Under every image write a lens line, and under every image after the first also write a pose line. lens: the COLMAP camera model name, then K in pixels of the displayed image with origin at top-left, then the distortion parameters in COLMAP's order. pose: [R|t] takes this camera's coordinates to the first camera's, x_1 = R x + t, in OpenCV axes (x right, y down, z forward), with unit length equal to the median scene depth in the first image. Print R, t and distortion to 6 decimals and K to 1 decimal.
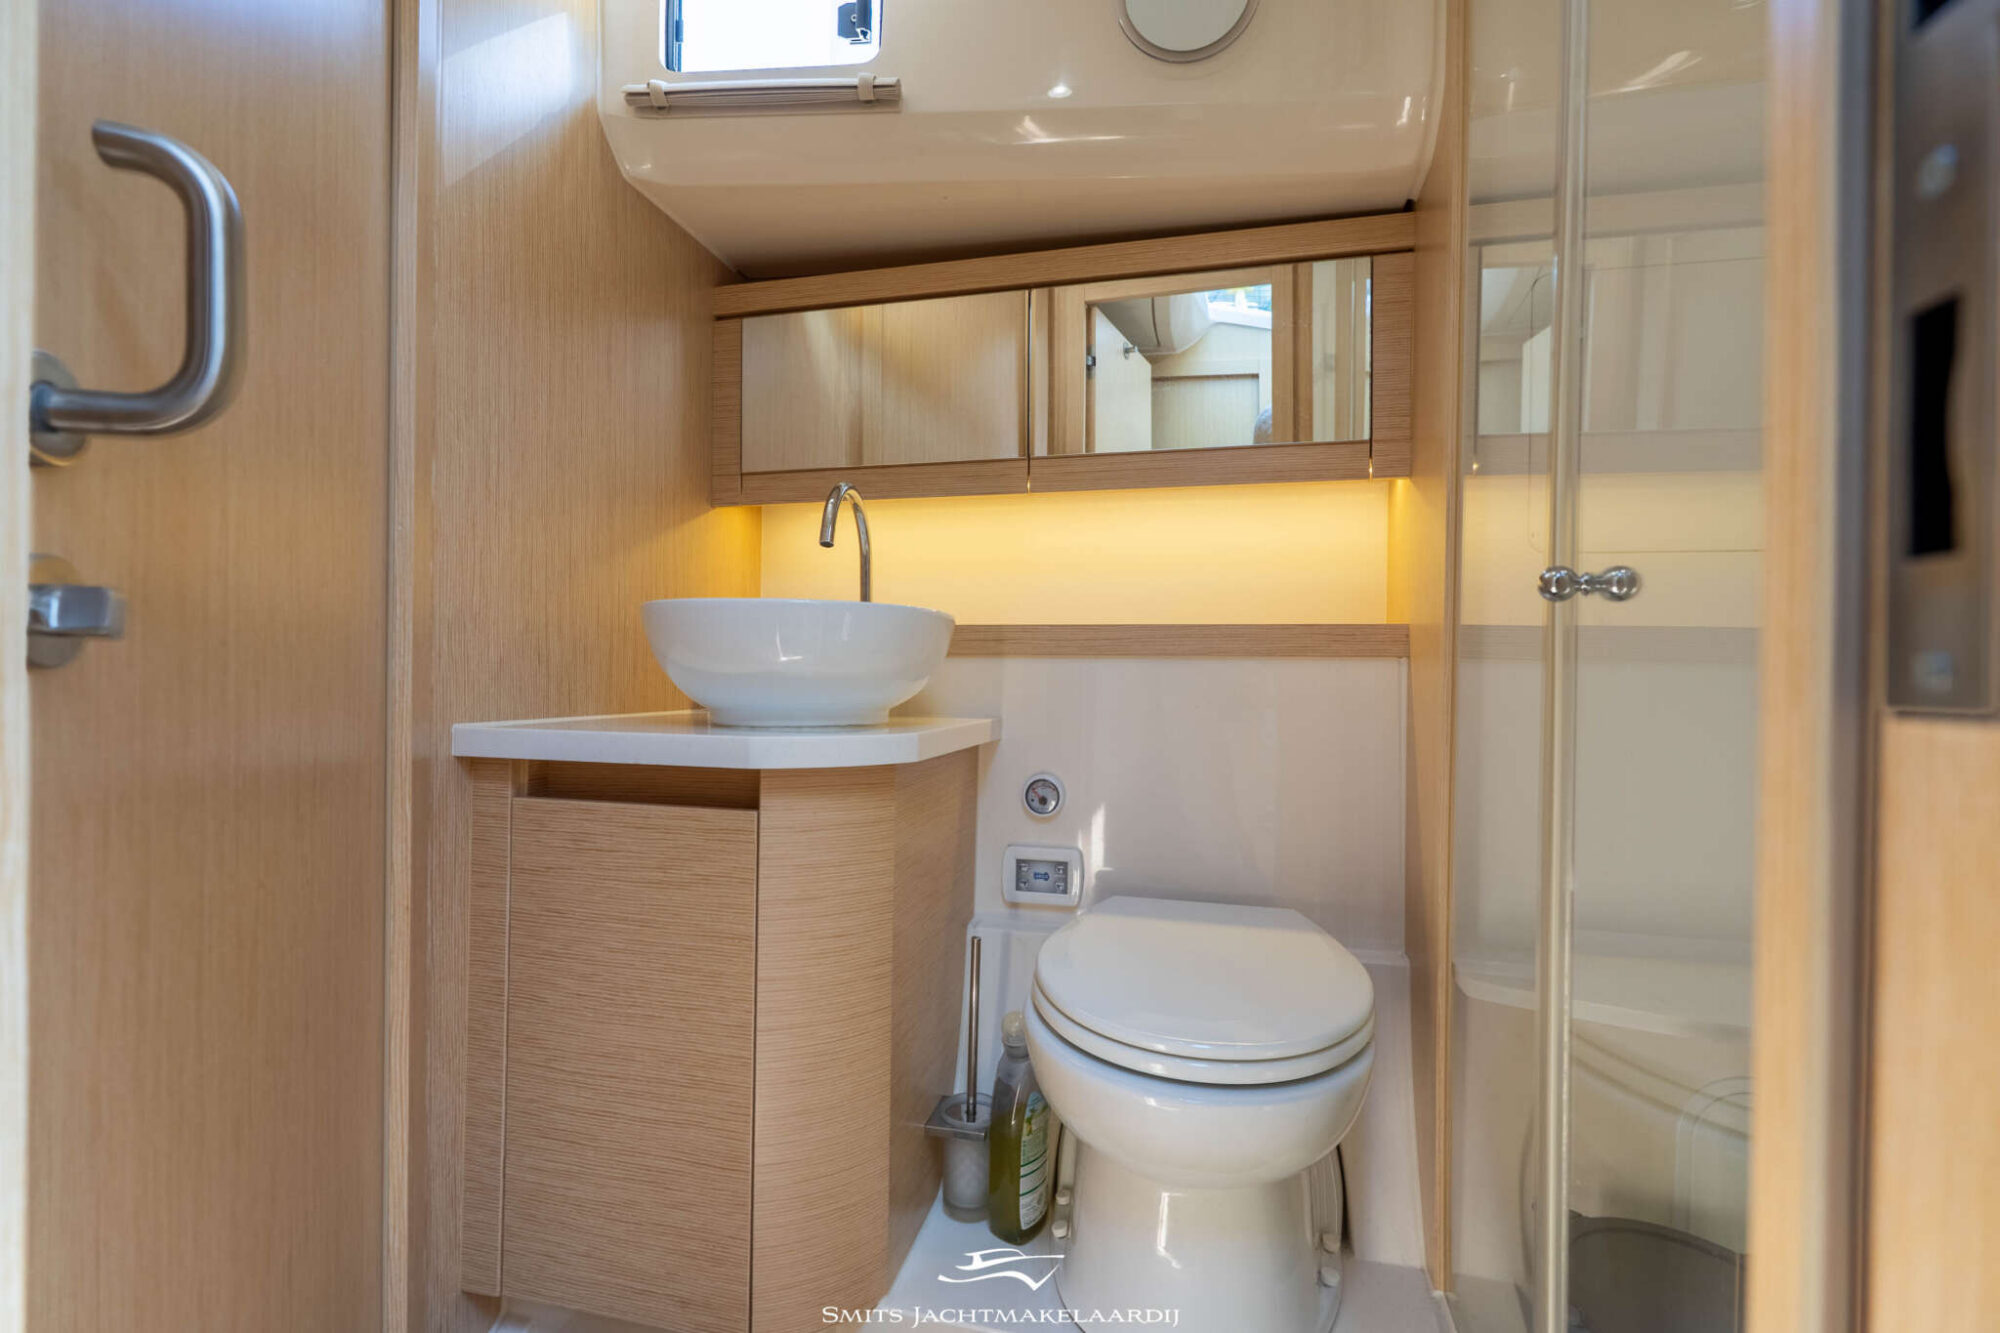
lens RADIAL K [[880.2, 0, 999.1], [0, 880.2, 671.3], [0, 0, 1]] dist [-0.002805, 0.000770]
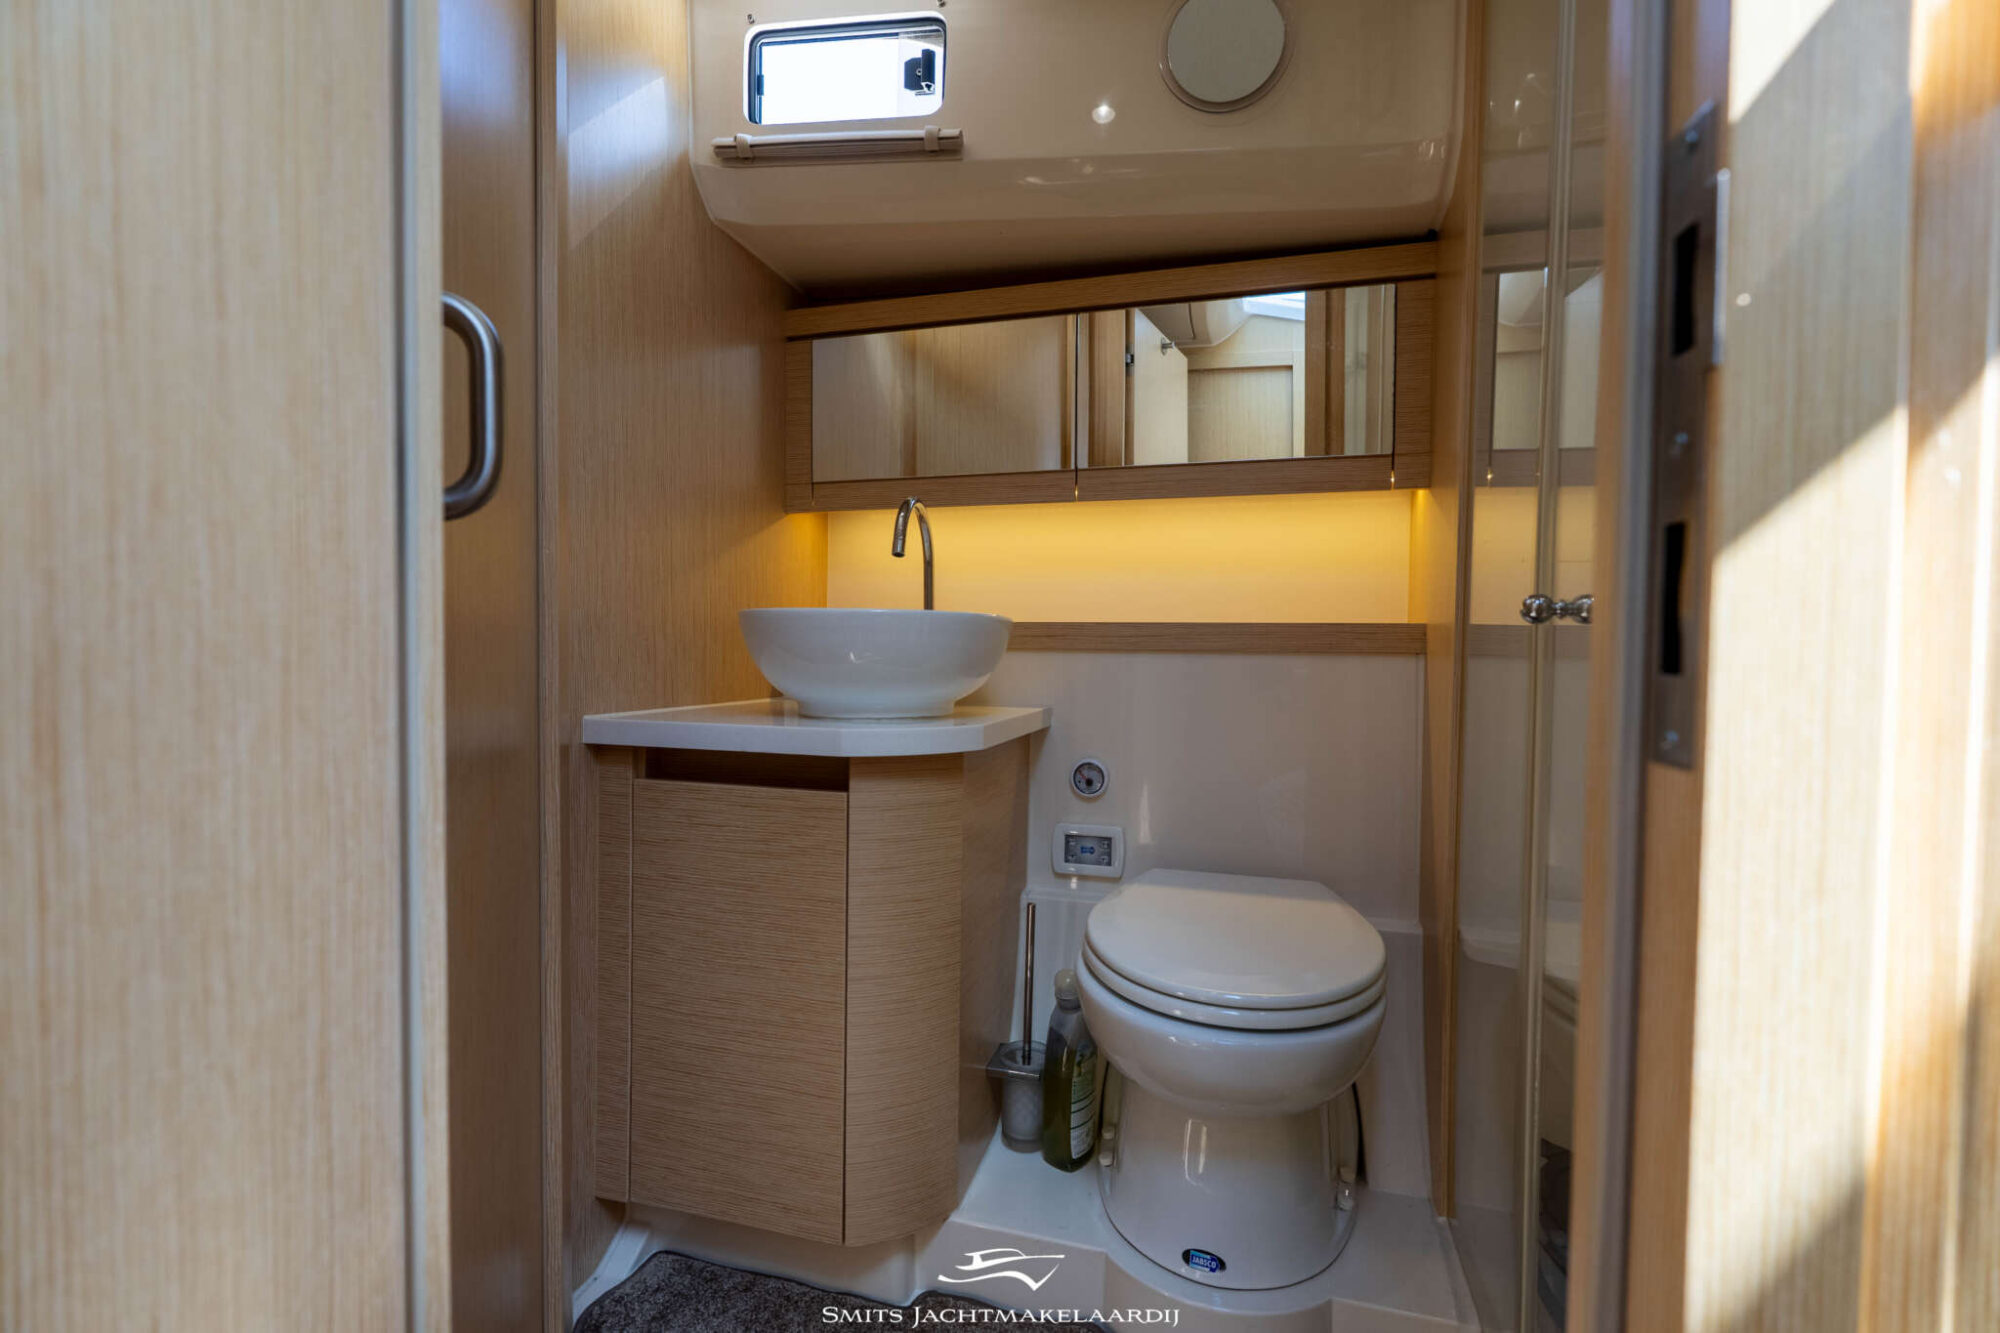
lens RADIAL K [[880.2, 0, 999.2], [0, 880.2, 669.0], [0, 0, 1]] dist [-0.002805, 0.000770]
pose [[0.999346, 0.000049, -0.036154, -0.025863], [0.000925, 0.999637, 0.026918, -0.027617], [0.036142, -0.026934, 0.998984, -0.116323]]
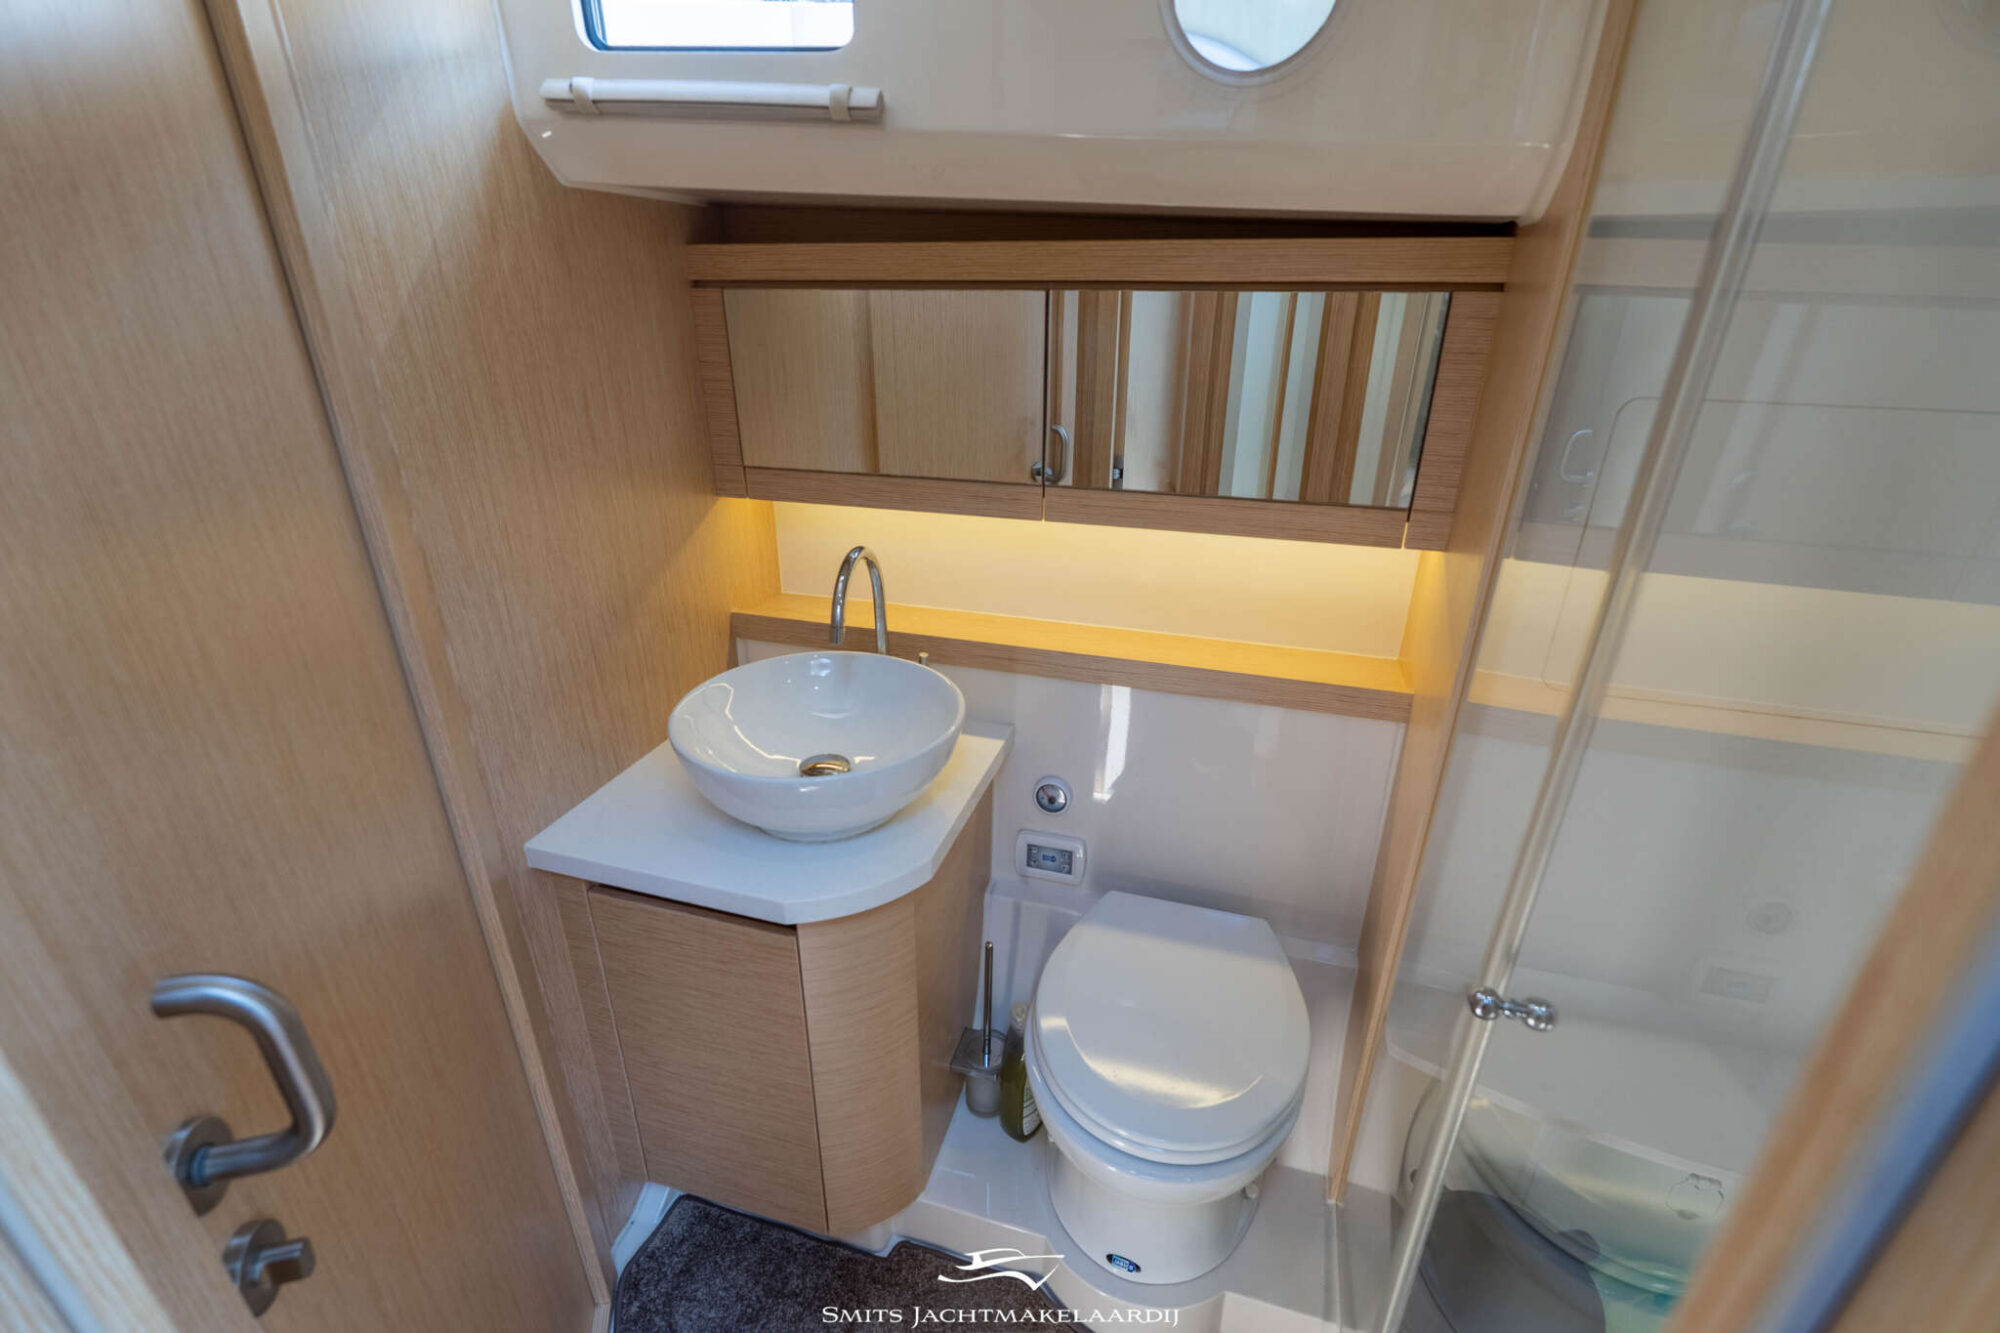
lens RADIAL K [[880.2, 0, 998.5], [0, 880.2, 669.9], [0, 0, 1]] dist [-0.002805, 0.000770]
pose [[0.998913, 0.013031, -0.044754, 0.034458], [0.006402, 0.912671, 0.408645, -0.512685], [0.046171, -0.408488, 0.911595, 0.069665]]
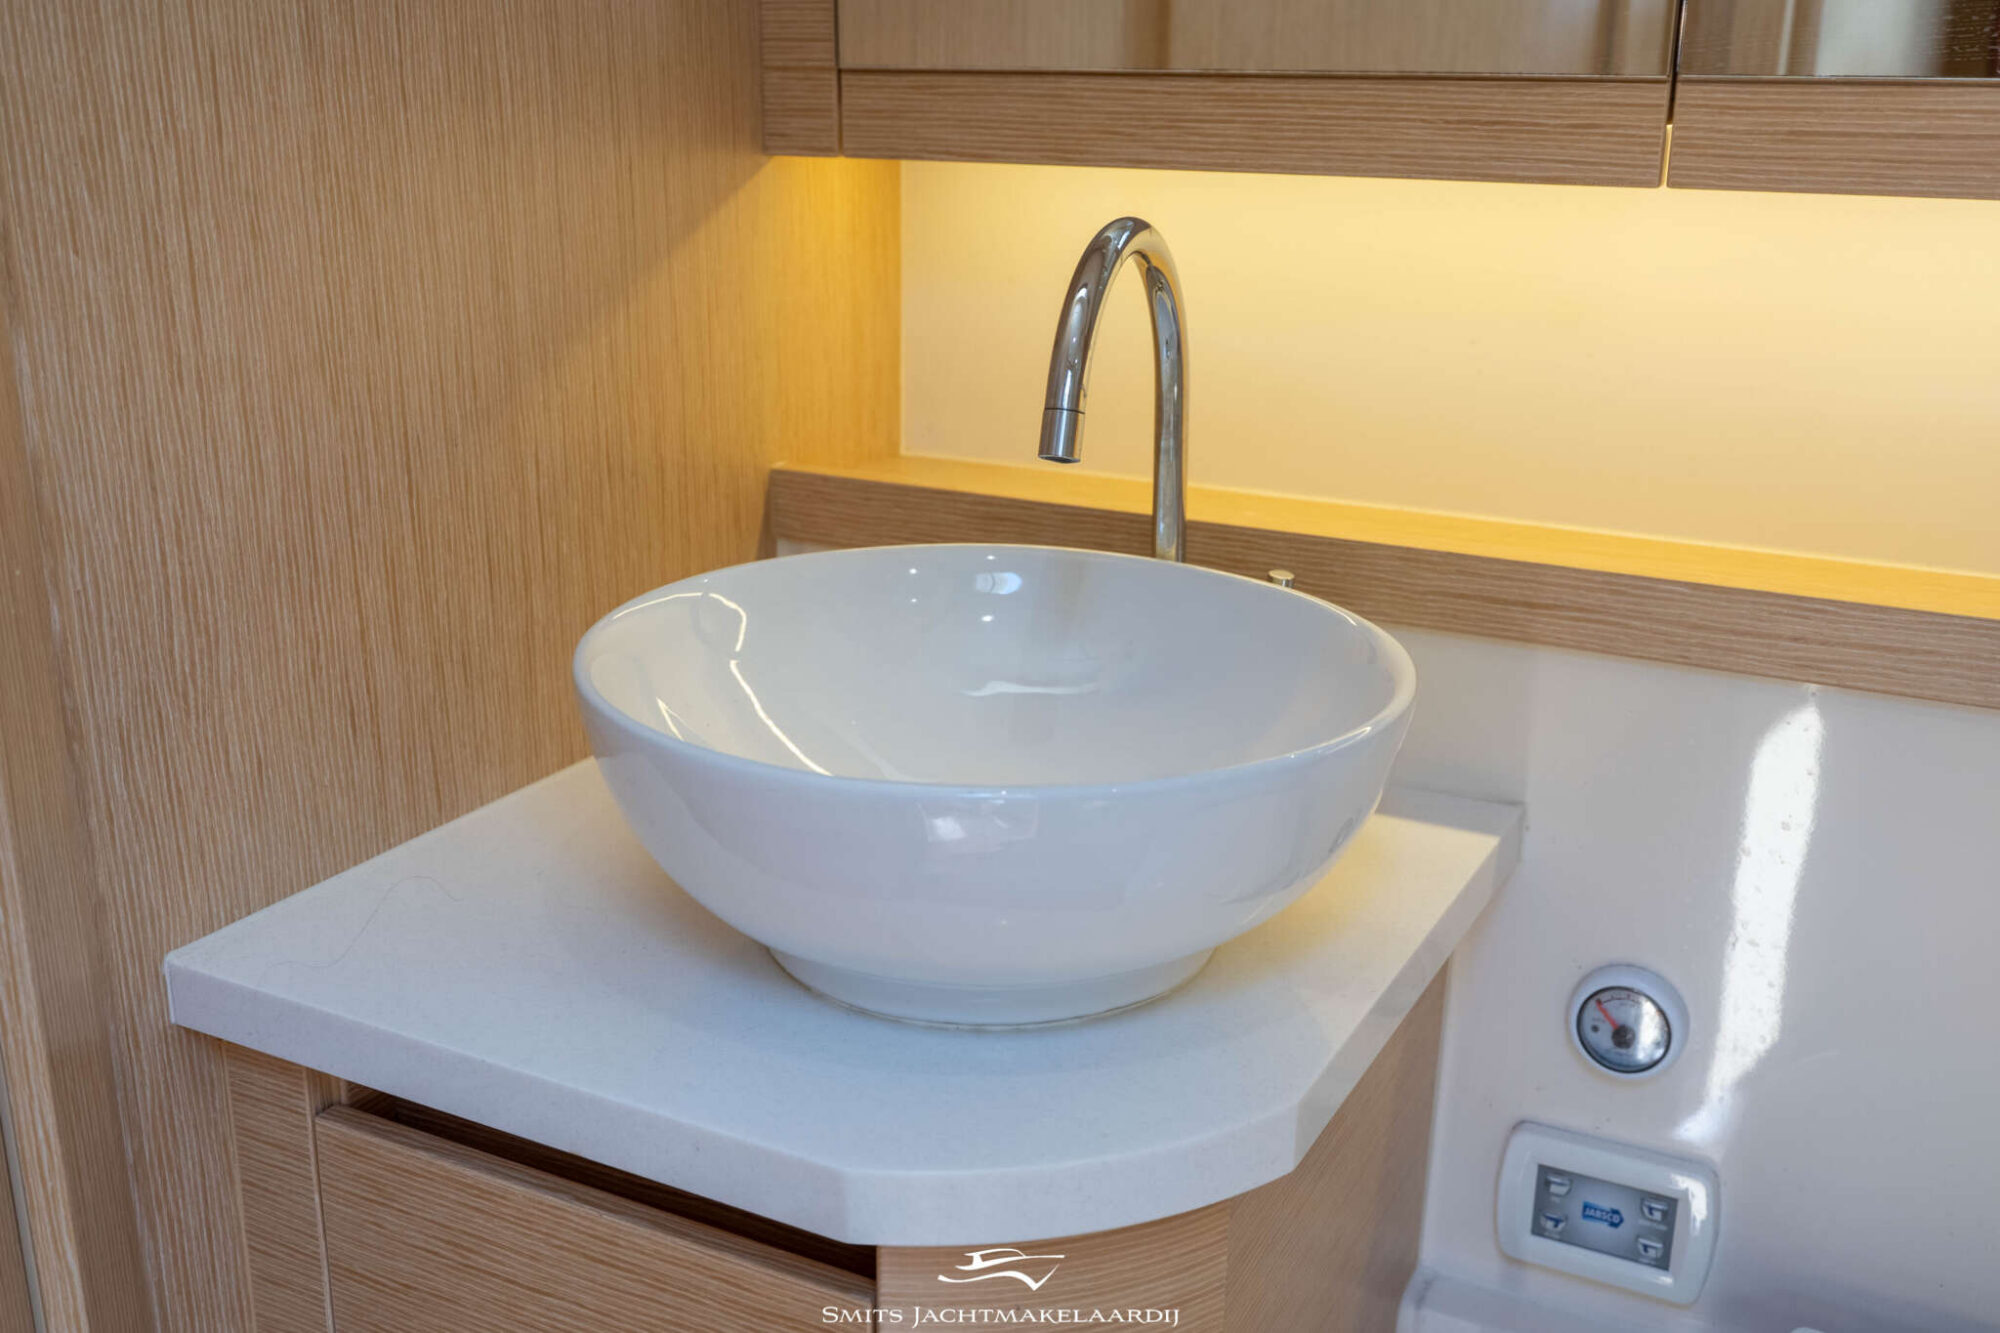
lens RADIAL K [[2005.9, 0, 1005.0], [0, 2005.9, 667.3], [0, 0, 1]] dist [0.003223, 0.000000]
pose [[0.972617, 0.067396, -0.222427, -0.030639], [0.002494, 0.953950, 0.299954, -0.296046], [0.232400, -0.292295, 0.927660, 0.216600]]
